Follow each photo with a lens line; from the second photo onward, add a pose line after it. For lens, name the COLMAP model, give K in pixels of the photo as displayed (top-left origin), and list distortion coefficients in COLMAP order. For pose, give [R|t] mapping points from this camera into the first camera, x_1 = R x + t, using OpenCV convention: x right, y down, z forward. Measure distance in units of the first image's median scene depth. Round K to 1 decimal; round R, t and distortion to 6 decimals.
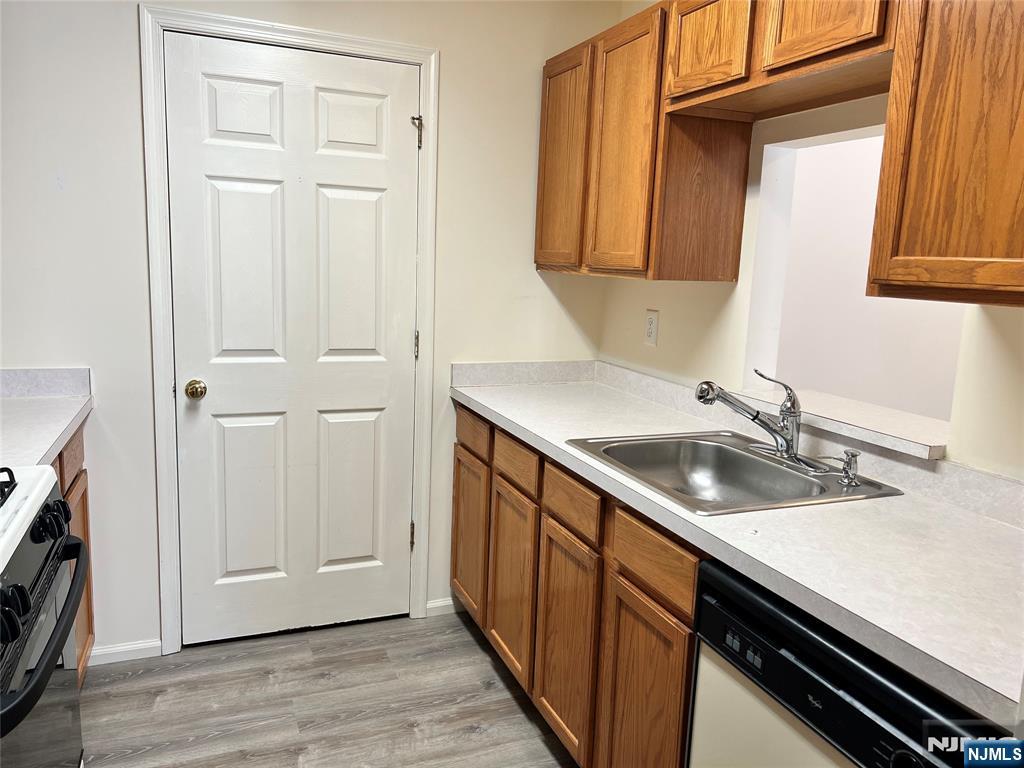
lens RADIAL K [[765.4, 0, 510.2], [0, 765.4, 380.8], [0, 0, 1]] dist [0.065934, -0.068069]
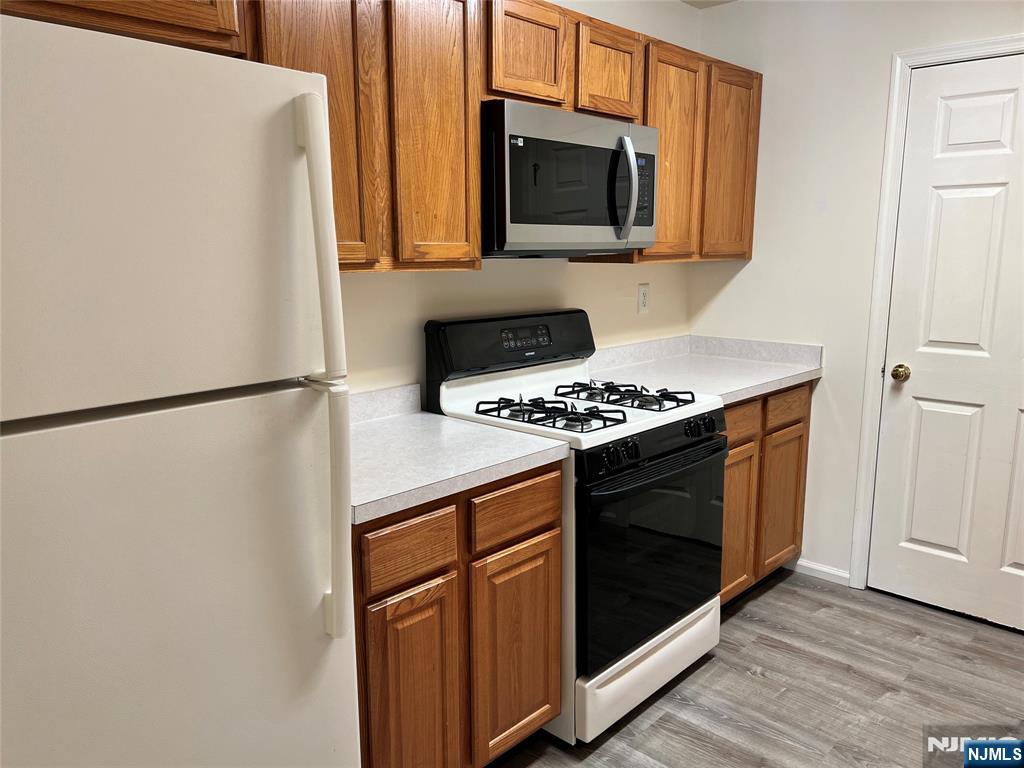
lens RADIAL K [[765.4, 0, 510.2], [0, 765.4, 380.8], [0, 0, 1]] dist [0.065934, -0.068069]
pose [[0.418422, 0.116397, -0.900763, 0.456554], [-0.121414, 0.990021, 0.071532, 0.013126], [0.900101, 0.079434, 0.428379, -0.030565]]
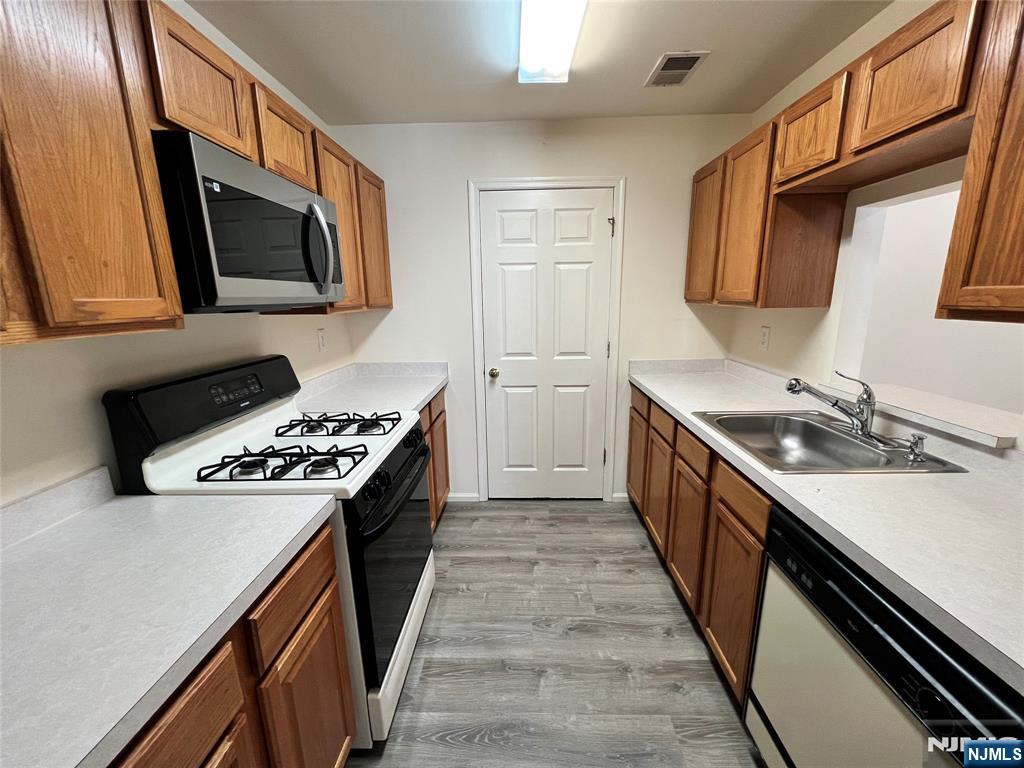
lens RADIAL K [[407.1, 0, 512.5], [0, 407.1, 383.6], [0, 0, 1]] dist [0.000101, -0.000128]
pose [[0.916533, 0.031756, -0.398696, 0.062540], [-0.011615, 0.998536, 0.052834, -0.020128], [0.399790, -0.043793, 0.915560, 0.070012]]
